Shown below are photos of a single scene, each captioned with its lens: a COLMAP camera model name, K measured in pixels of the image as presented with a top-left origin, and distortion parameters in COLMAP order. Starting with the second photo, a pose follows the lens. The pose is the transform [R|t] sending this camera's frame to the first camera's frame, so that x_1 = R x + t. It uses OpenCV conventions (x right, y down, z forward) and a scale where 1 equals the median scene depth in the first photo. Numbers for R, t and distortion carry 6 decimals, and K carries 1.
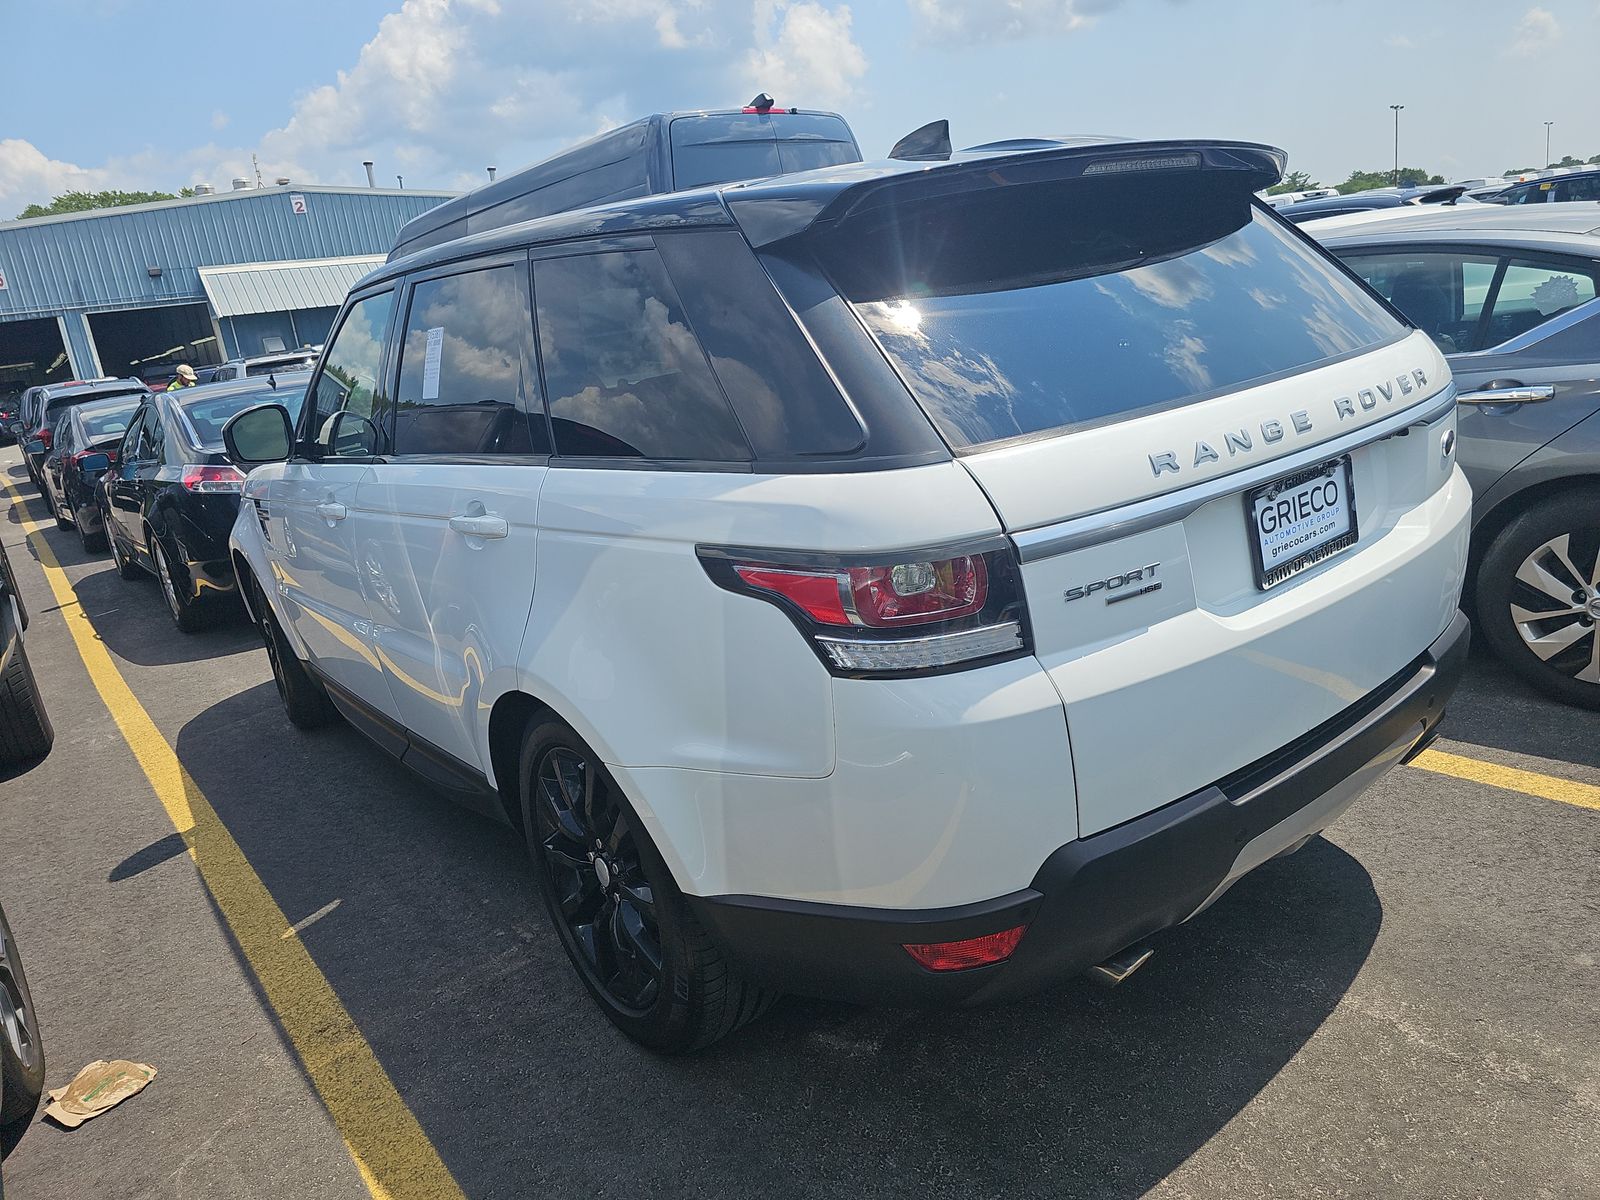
lens RADIAL K [[1068.9, 0, 800.0], [0, 1068.9, 600.0], [0, 0, 1]] dist [0.041260, -0.042941]
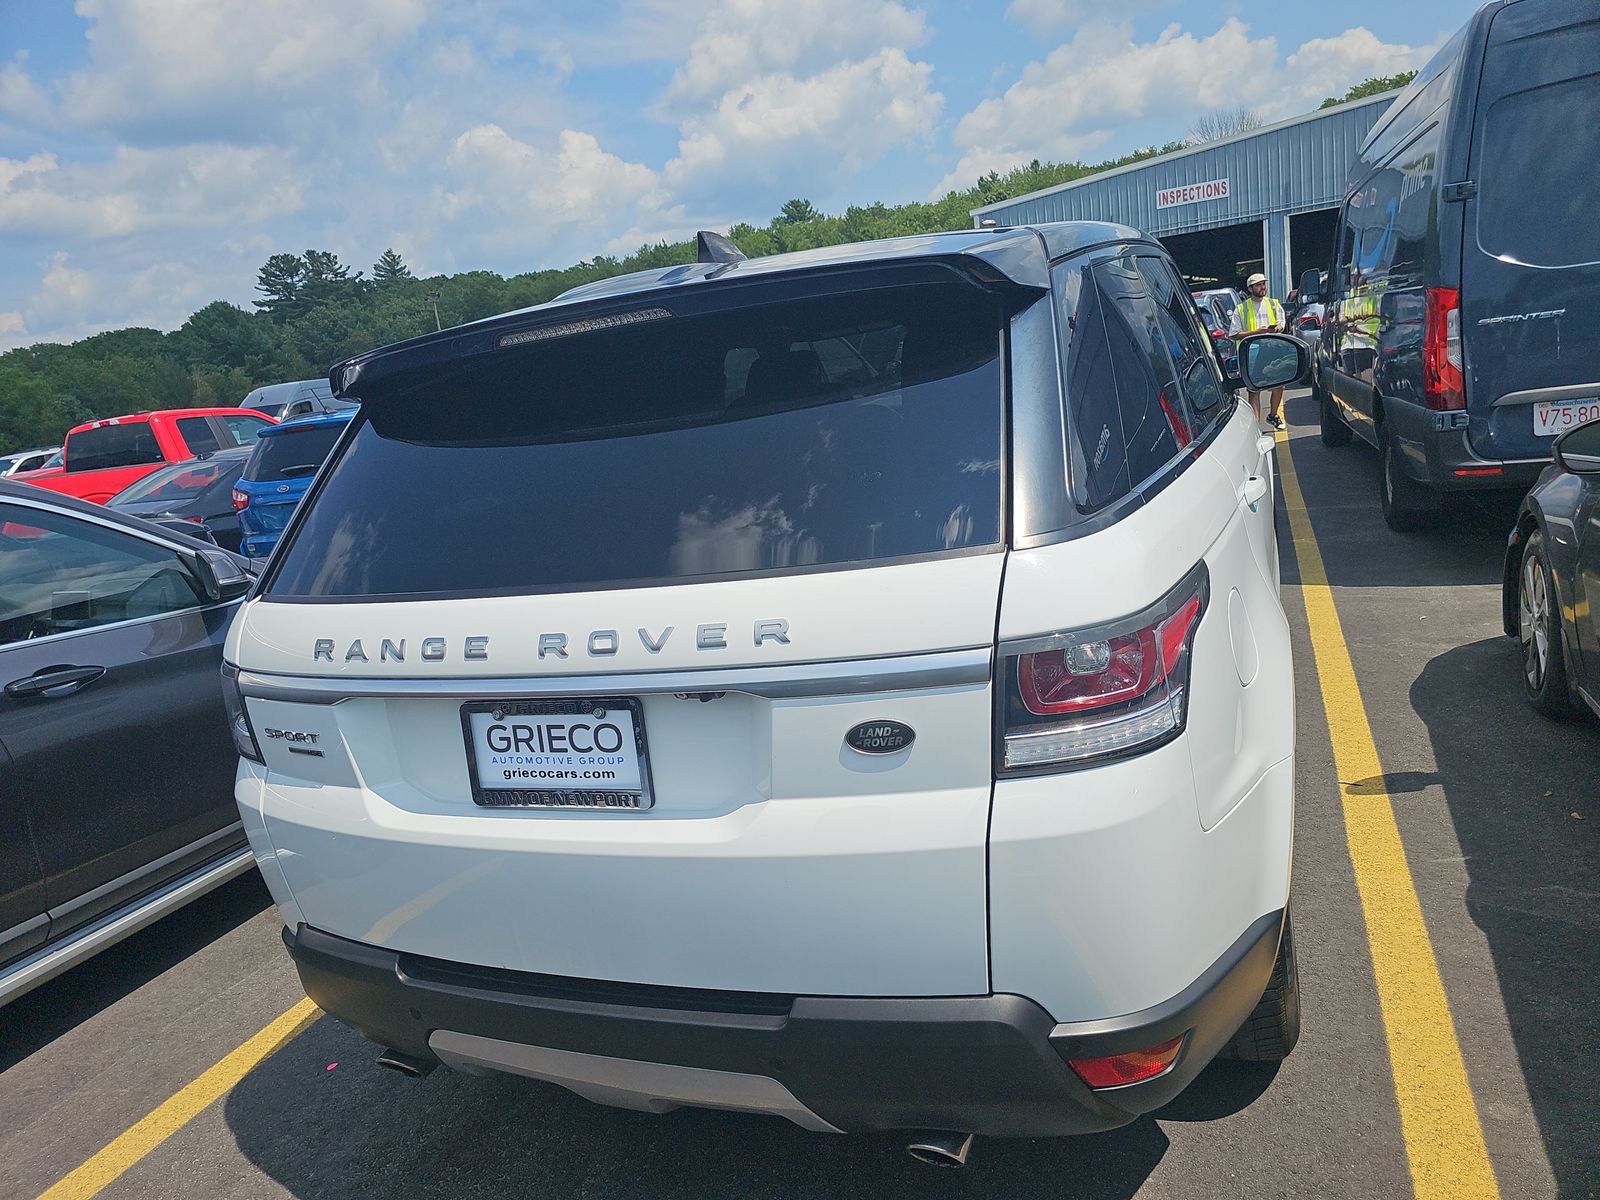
lens RADIAL K [[1068.4, 0, 804.1], [0, 1068.4, 620.4], [0, 0, 1]] dist [0.037001, -0.035252]
pose [[0.499716, 0.258972, -0.826570, 1.253450], [-0.156363, 0.965553, 0.207985, -0.390385], [0.851959, 0.025312, 0.522996, 0.707165]]
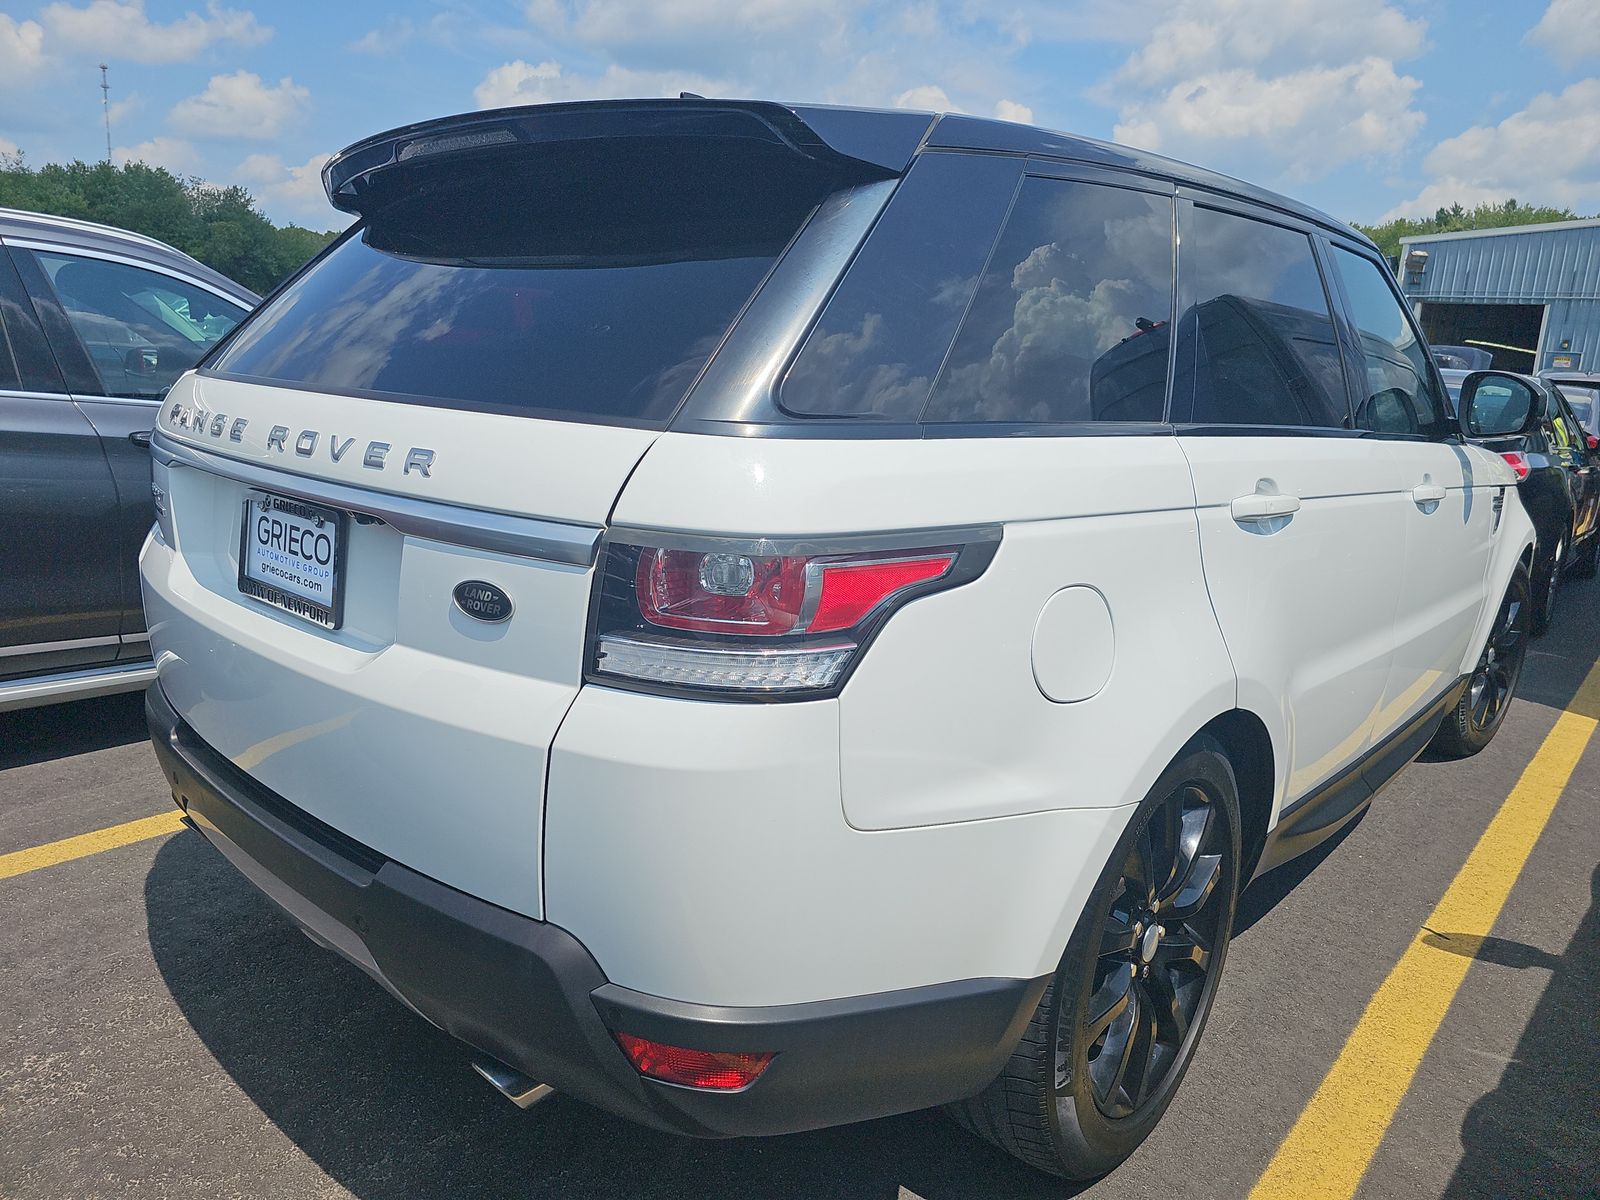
lens RADIAL K [[1072.1, 0, 805.1], [0, 1072.1, 590.3], [0, 0, 1]] dist [0.042267, -0.043843]
pose [[0.163626, 0.342785, -0.925054, 1.337099], [-0.334840, 0.901325, 0.274765, -0.422980], [0.927959, 0.264786, 0.262258, 1.153590]]
